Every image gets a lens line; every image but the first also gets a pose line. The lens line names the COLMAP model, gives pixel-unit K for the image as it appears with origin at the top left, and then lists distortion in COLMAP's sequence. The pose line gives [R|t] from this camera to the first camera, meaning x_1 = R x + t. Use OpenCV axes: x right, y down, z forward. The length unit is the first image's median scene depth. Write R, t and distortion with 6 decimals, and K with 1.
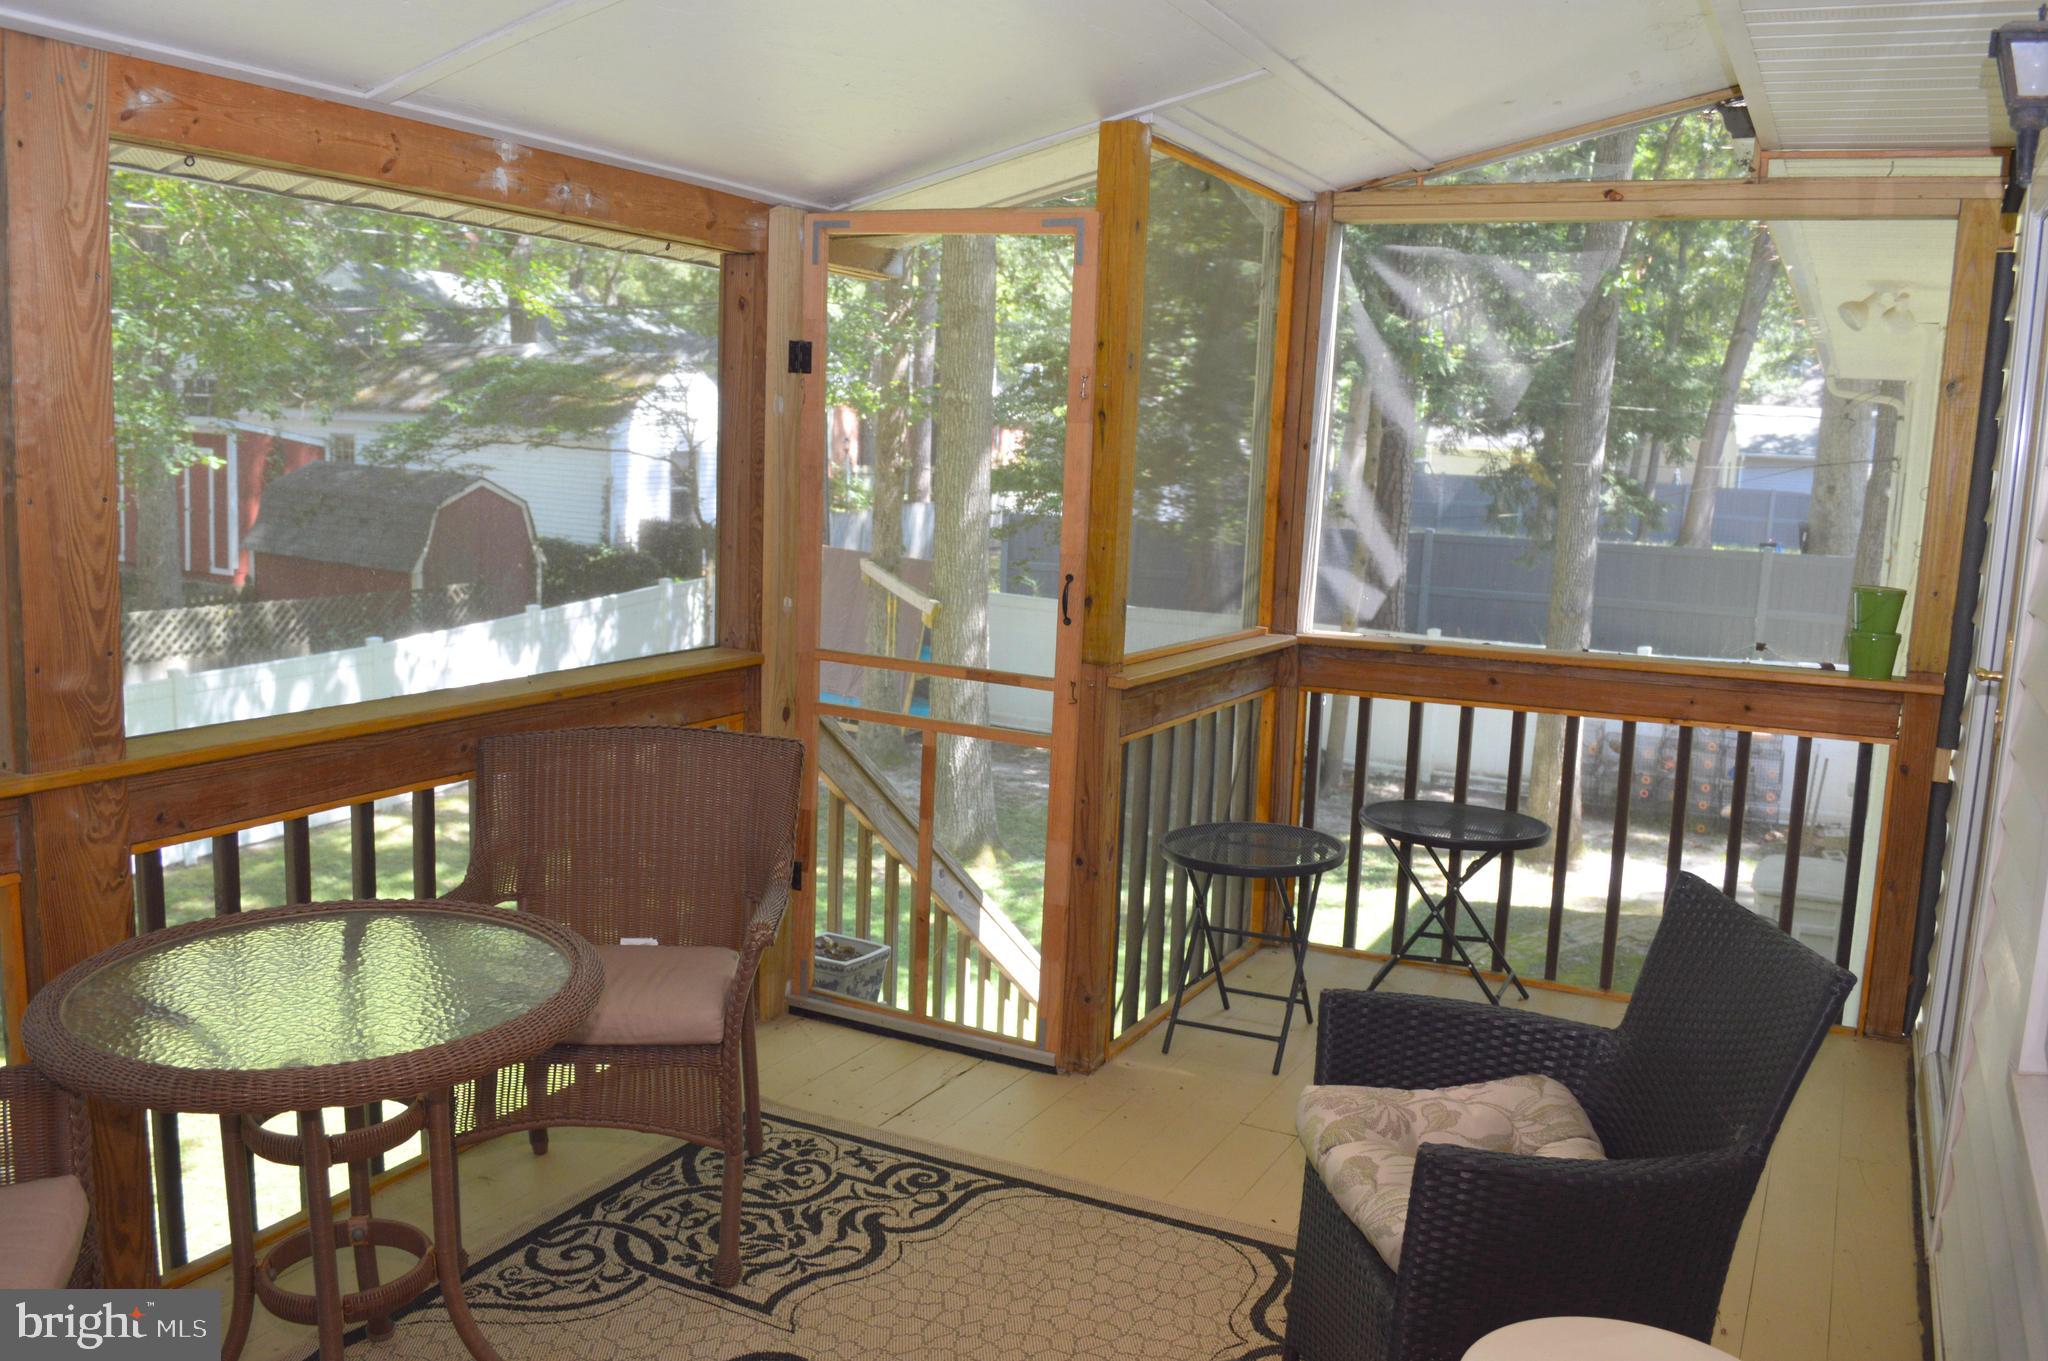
lens RADIAL K [[1634.9, 0, 1018.4], [0, 1634.9, 676.7], [0, 0, 1]] dist [-0.080046, 0.005210]
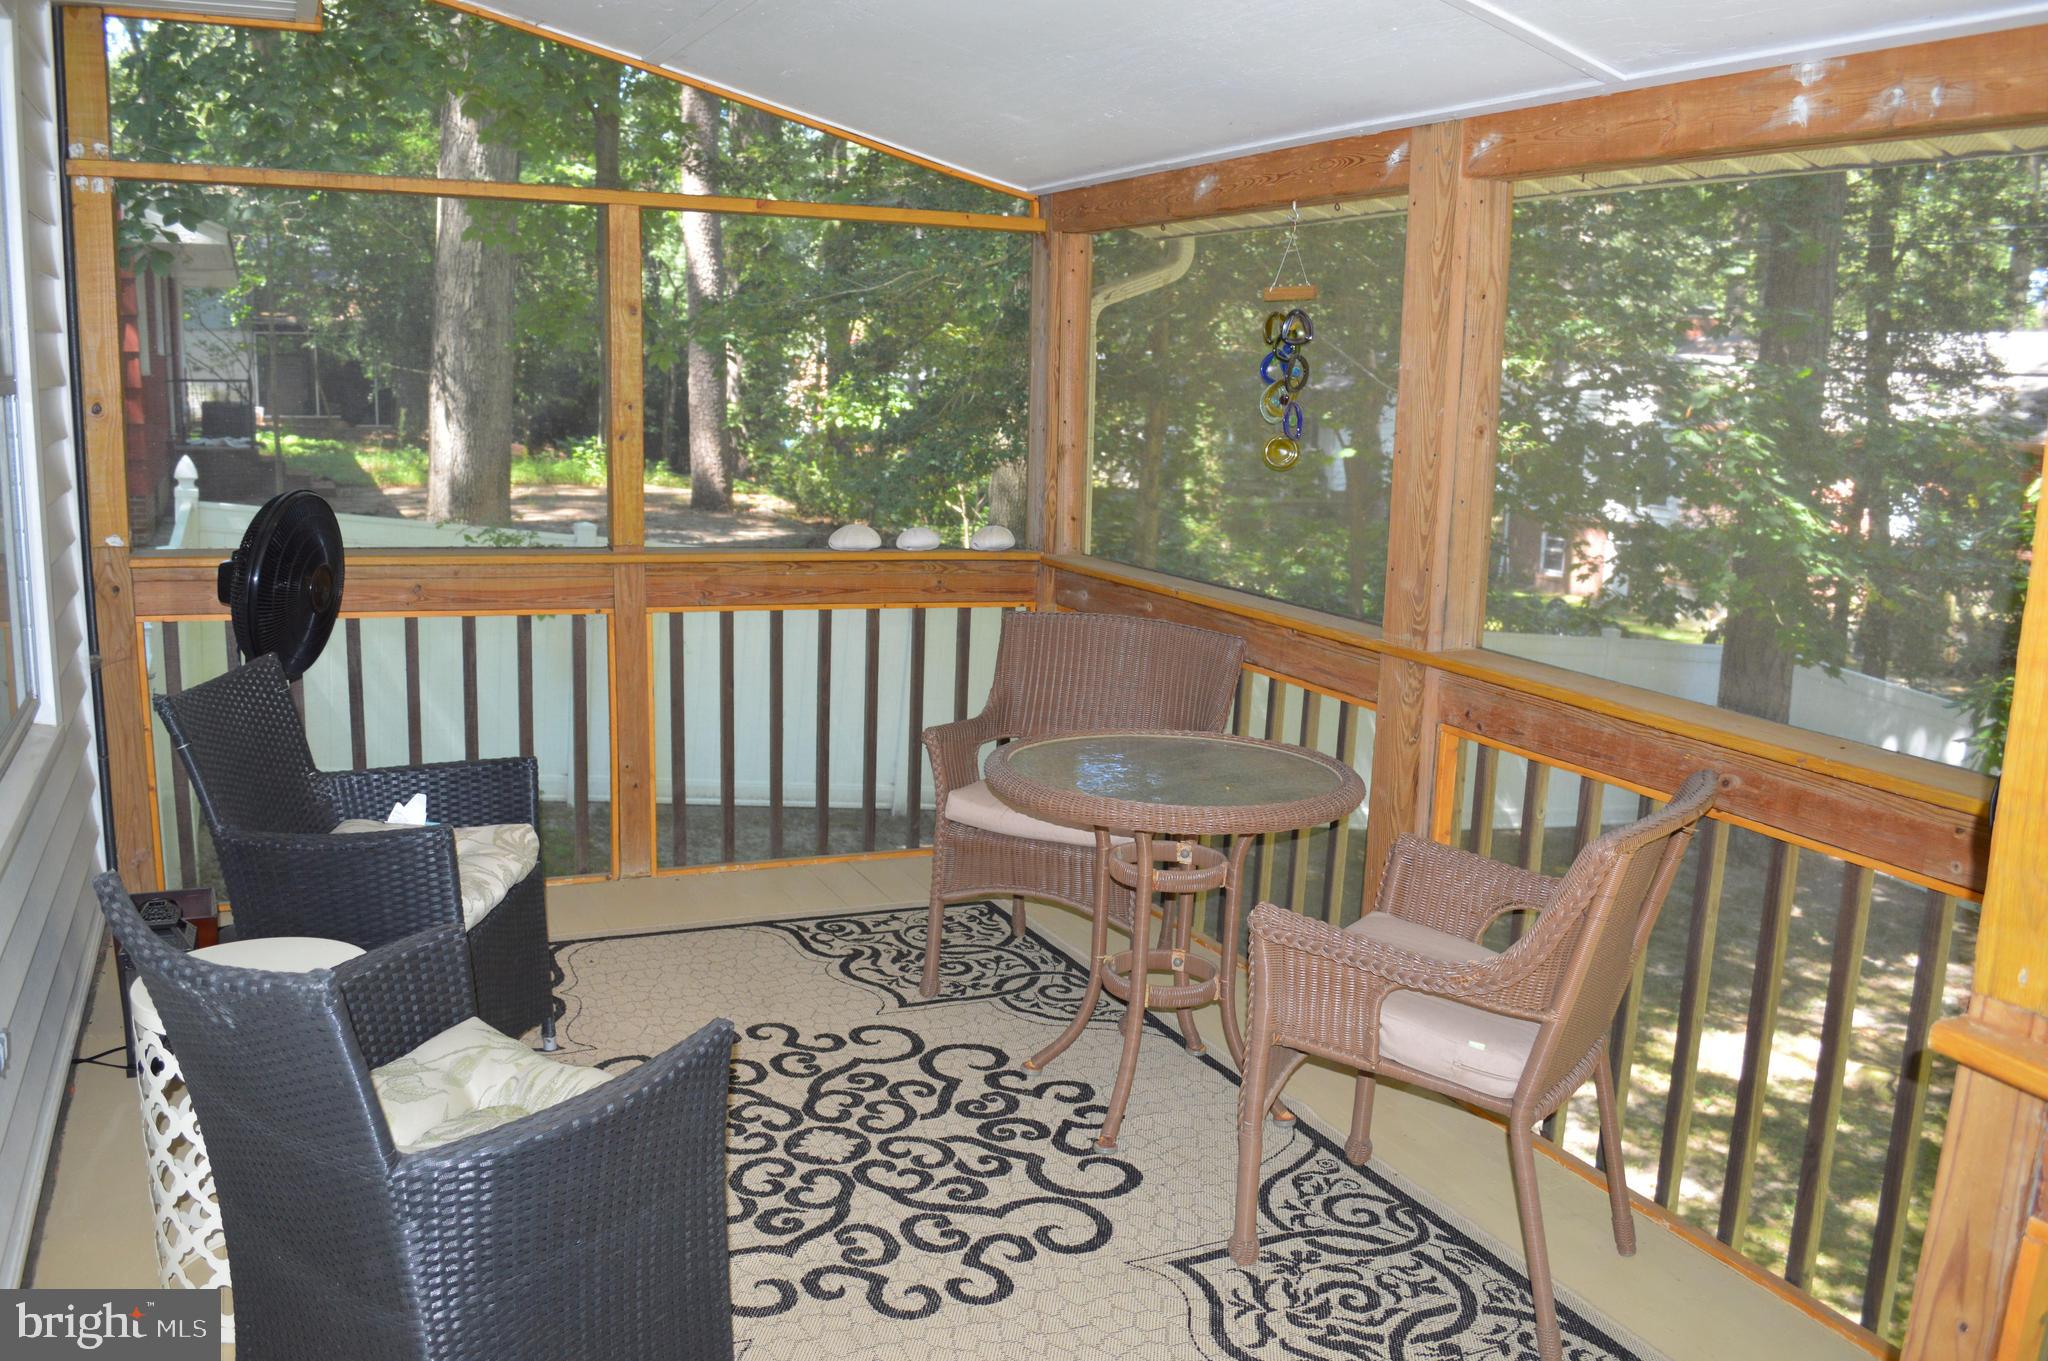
lens RADIAL K [[1634.9, 0, 1016.4], [0, 1634.9, 689.8], [0, 0, 1]] dist [-0.080046, 0.005210]
pose [[-0.600346, 0.091153, -0.794529, 0.618082], [-0.173763, 0.954882, 0.240844, -0.158570], [0.780635, 0.282649, -0.557421, 1.279475]]
